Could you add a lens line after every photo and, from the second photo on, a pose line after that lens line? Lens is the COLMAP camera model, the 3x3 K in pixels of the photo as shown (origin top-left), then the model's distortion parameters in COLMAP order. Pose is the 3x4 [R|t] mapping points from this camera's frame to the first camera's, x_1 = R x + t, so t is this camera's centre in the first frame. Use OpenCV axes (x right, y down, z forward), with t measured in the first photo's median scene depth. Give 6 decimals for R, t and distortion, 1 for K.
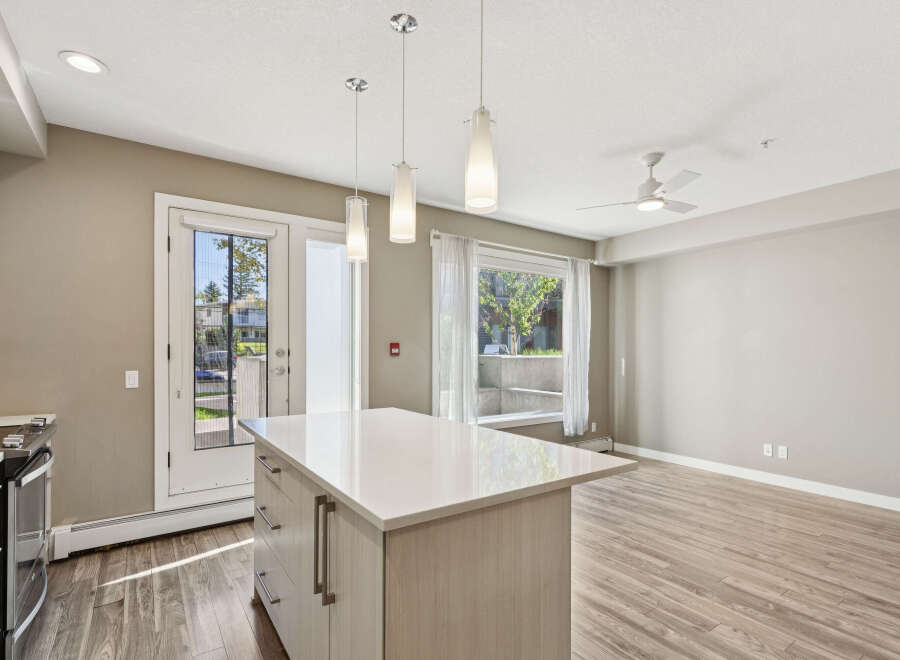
lens RADIAL K [[449.2, 0, 453.3], [0, 449.2, 349.7], [0, 0, 1]] dist [0.009258, -0.001320]
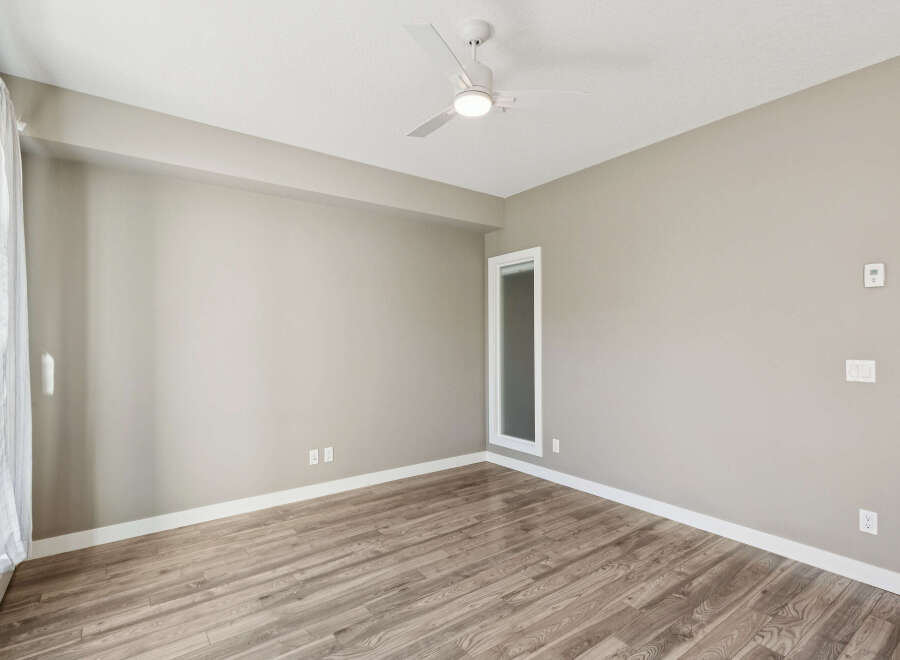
lens RADIAL K [[453.8, 0, 447.4], [0, 453.8, 338.9], [0, 0, 1]] dist [0.008113, -0.000302]
pose [[-0.020761, -0.006448, 0.999764, -0.172191], [0.001746, 0.999977, 0.006485, 0.000441], [-0.999783, 0.001880, -0.020749, 0.951777]]
